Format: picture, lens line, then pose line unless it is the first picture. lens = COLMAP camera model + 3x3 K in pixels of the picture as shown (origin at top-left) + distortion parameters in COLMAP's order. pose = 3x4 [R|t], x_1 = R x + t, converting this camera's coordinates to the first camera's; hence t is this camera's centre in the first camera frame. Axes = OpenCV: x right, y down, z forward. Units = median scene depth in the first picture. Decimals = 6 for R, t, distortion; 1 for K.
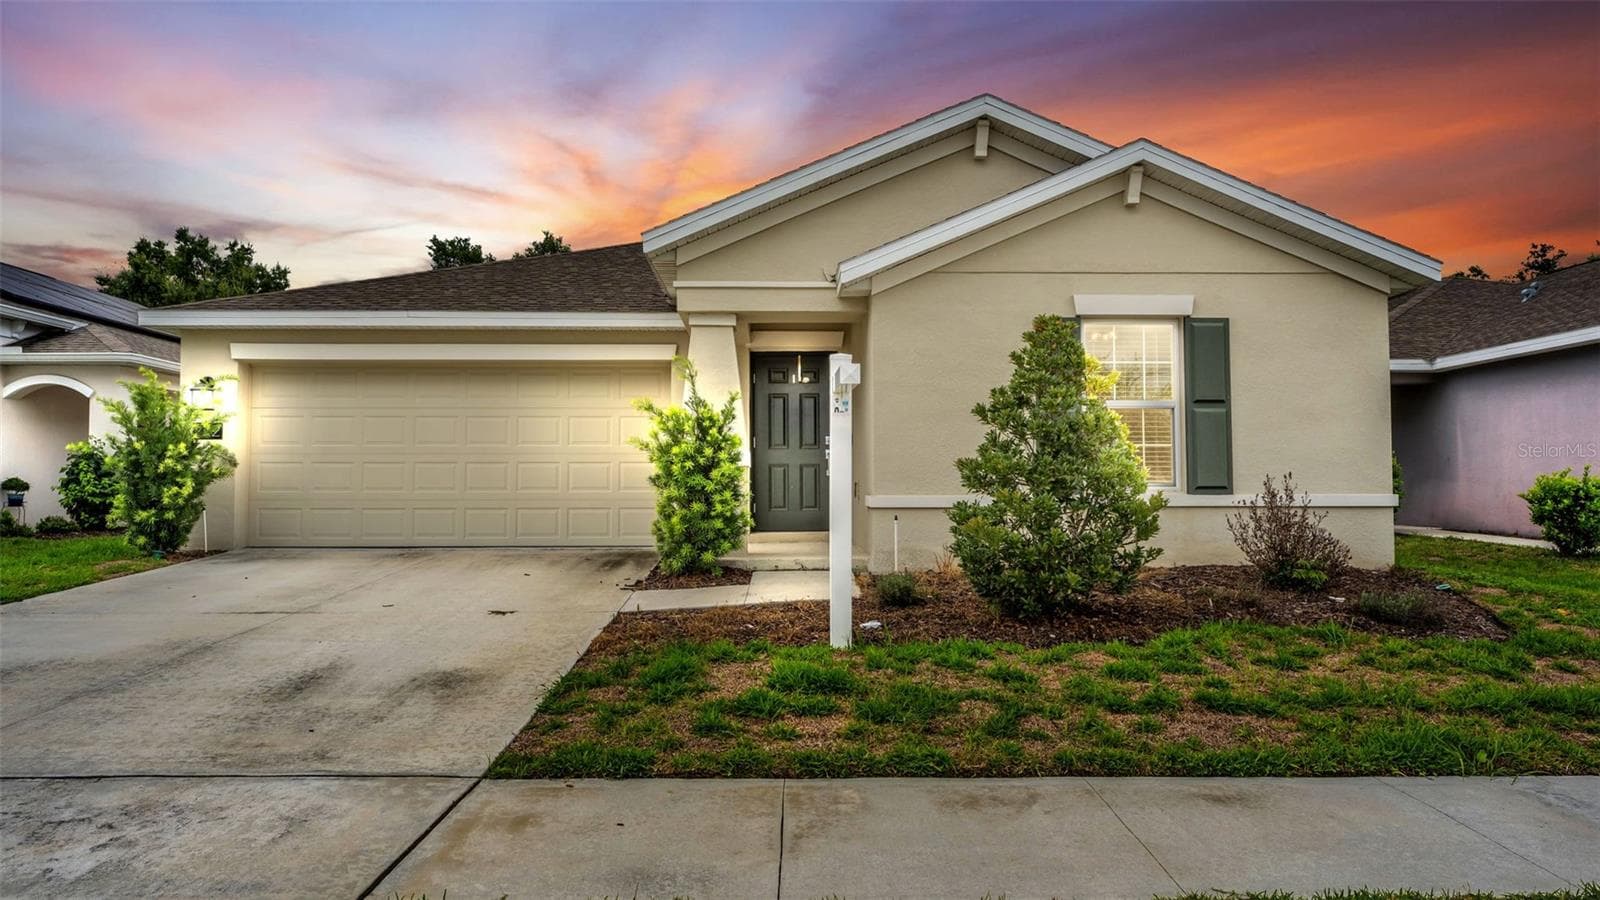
lens RADIAL K [[990.7, 0, 800.0], [0, 990.7, 450.0], [0, 0, 1]] dist [0.000470, -0.001798]
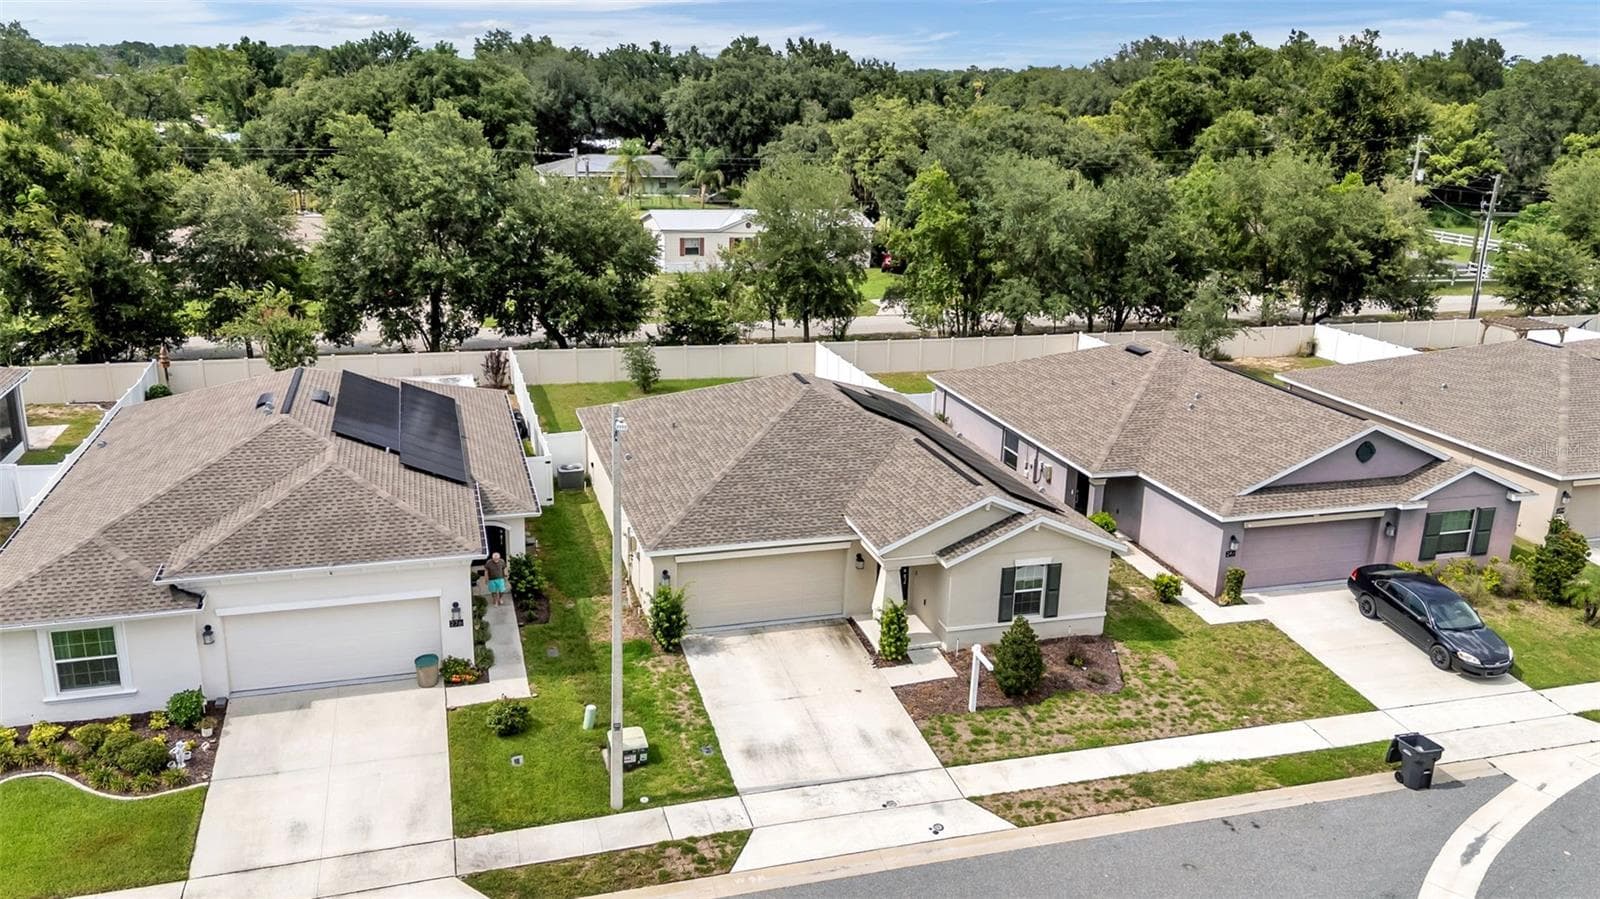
lens RADIAL K [[1237.0, 0, 800.0], [0, 1237.0, 449.5], [0, 0, 1]] dist [0.062912, -0.061813]
pose [[0.964749, -0.050261, 0.258326, -1.302428], [-0.038664, 0.943872, 0.328040, -1.680448], [-0.260314, -0.326464, 0.908657, -2.120936]]
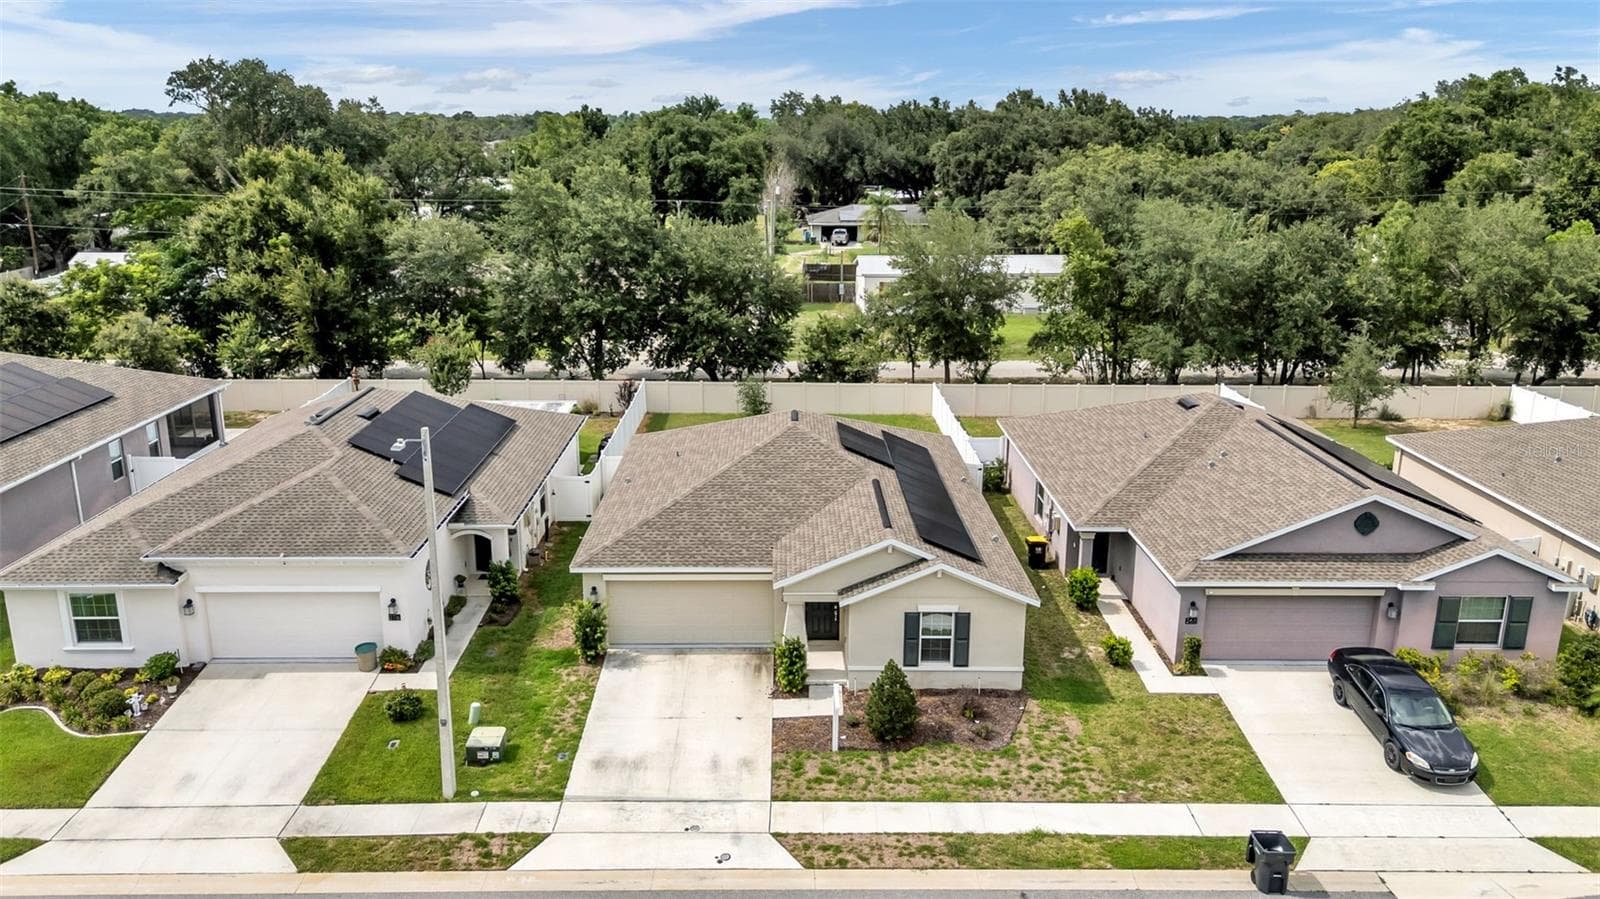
lens RADIAL K [[1181.0, 0, 800.0], [0, 1181.0, 449.5], [0, 0, 1]] dist [0.062836, -0.060310]
pose [[0.999905, 0.009460, -0.009981, -0.046767], [-0.005937, 0.951641, 0.307156, -1.702951], [0.012404, -0.307068, 0.951607, -2.252243]]
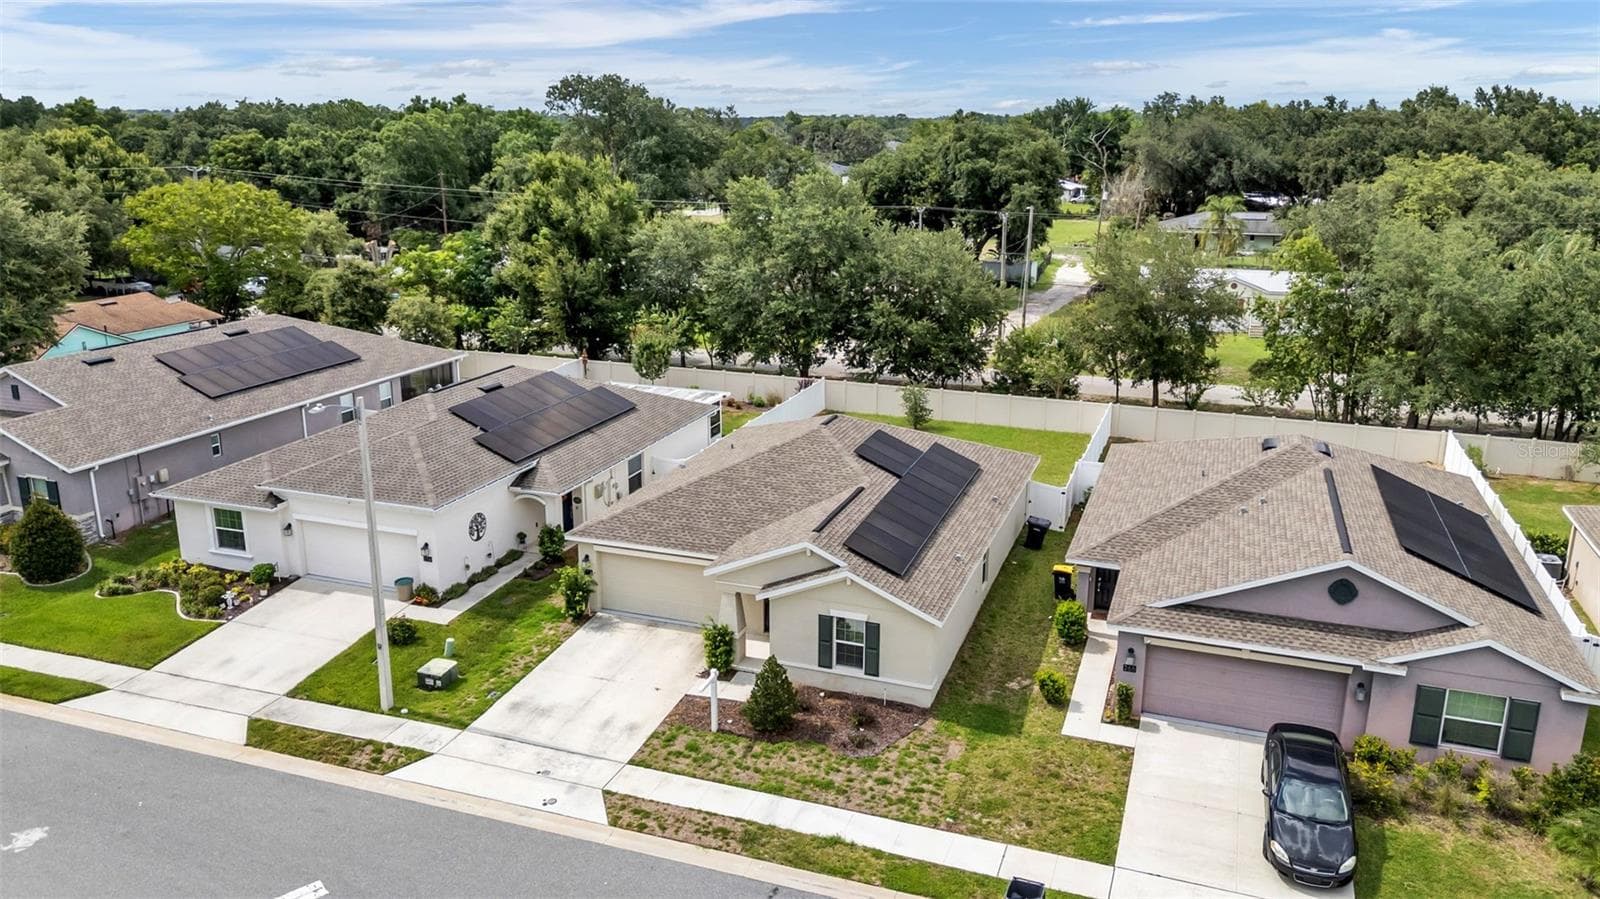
lens RADIAL K [[1181.0, 0, 800.0], [0, 1181.0, 449.5], [0, 0, 1]] dist [0.062836, -0.060310]
pose [[0.930955, 0.103158, -0.350259, 1.431007], [0.009790, 0.951864, 0.306363, -1.764527], [0.365003, -0.288639, 0.885133, -2.144717]]
